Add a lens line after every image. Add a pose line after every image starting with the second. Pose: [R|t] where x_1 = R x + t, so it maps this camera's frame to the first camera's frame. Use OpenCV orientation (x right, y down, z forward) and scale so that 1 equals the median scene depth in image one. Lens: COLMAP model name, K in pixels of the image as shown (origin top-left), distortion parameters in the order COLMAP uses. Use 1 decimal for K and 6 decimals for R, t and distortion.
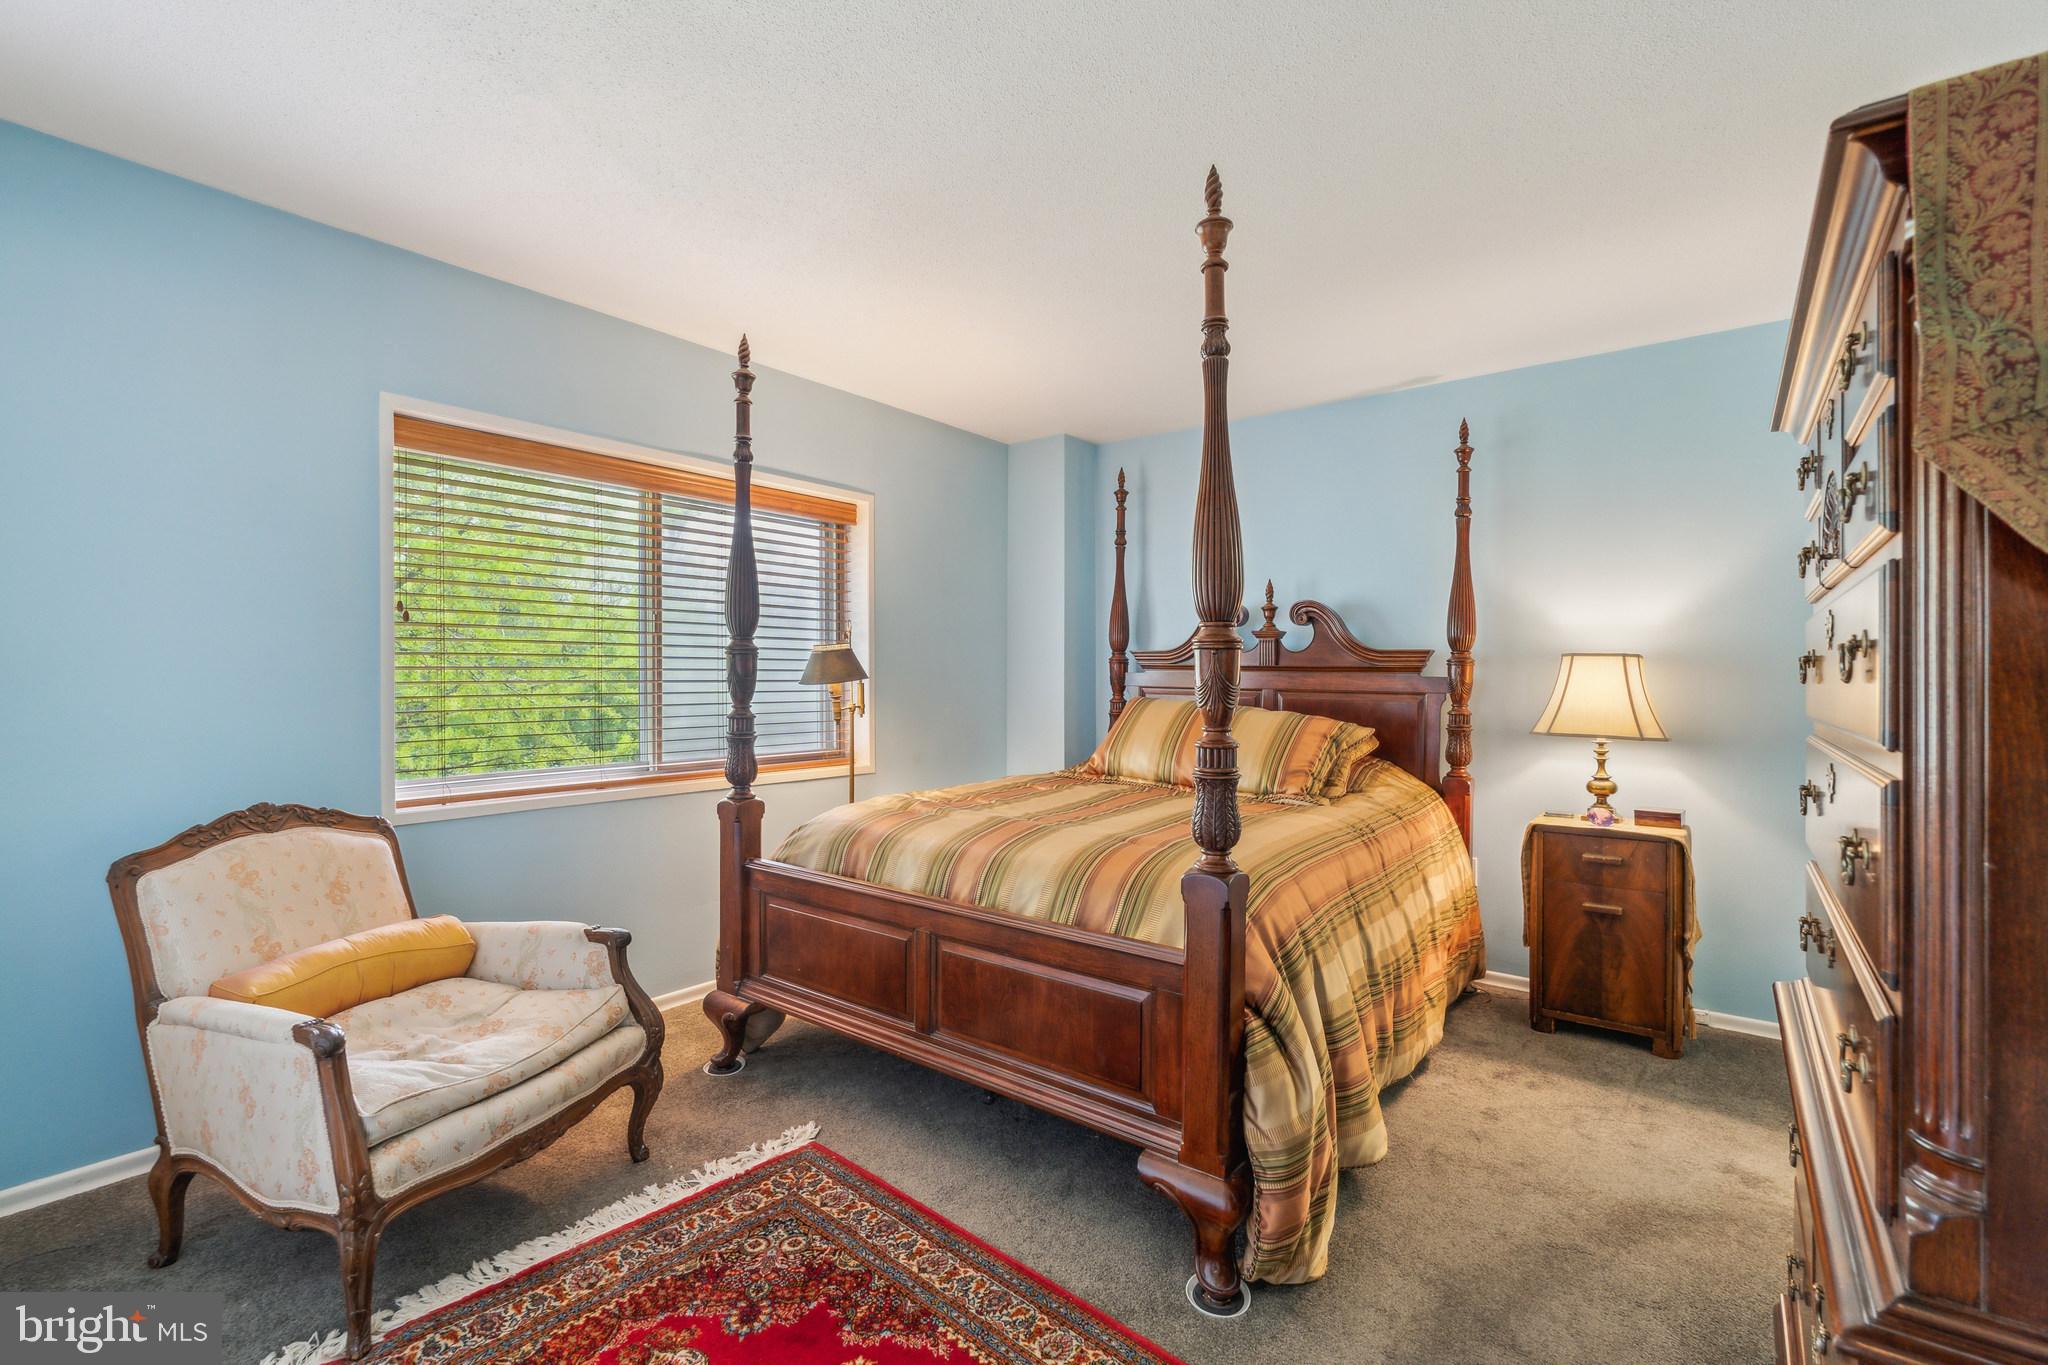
lens RADIAL K [[908.7, 0, 1024.0], [0, 908.7, 682.5], [0, 0, 1]] dist [-0.002205, 0.000049]
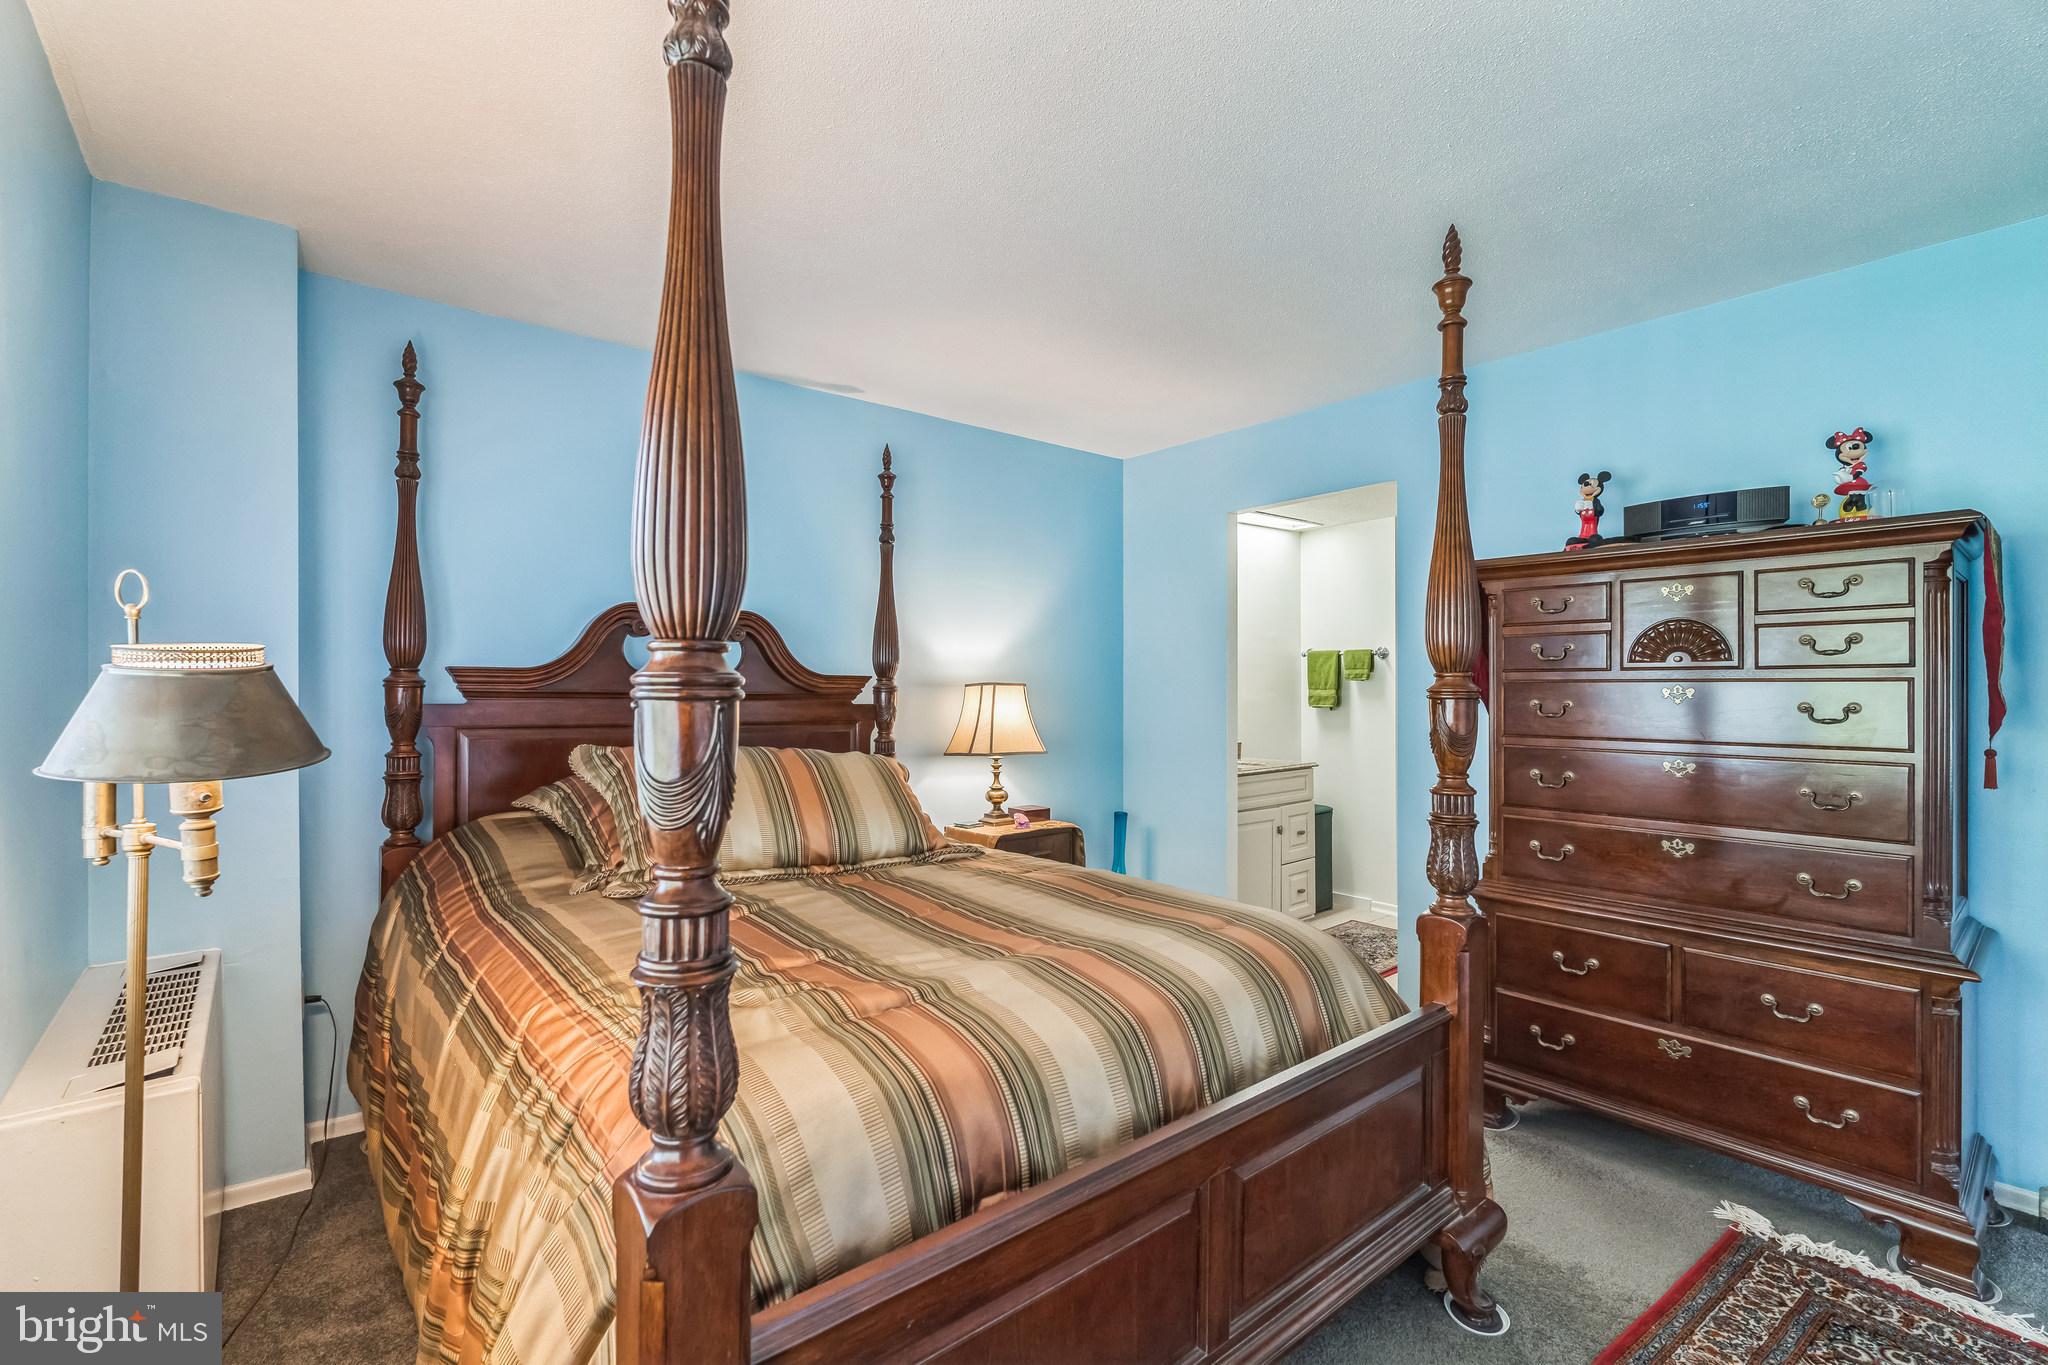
lens RADIAL K [[908.7, 0, 1024.0], [0, 908.7, 682.5], [0, 0, 1]] dist [-0.002205, 0.000049]
pose [[0.212421, 0.000039, 0.977178, -0.467942], [0.005509, 0.999984, -0.001238, -0.027837], [-0.977163, 0.005646, 0.212417, 0.655706]]
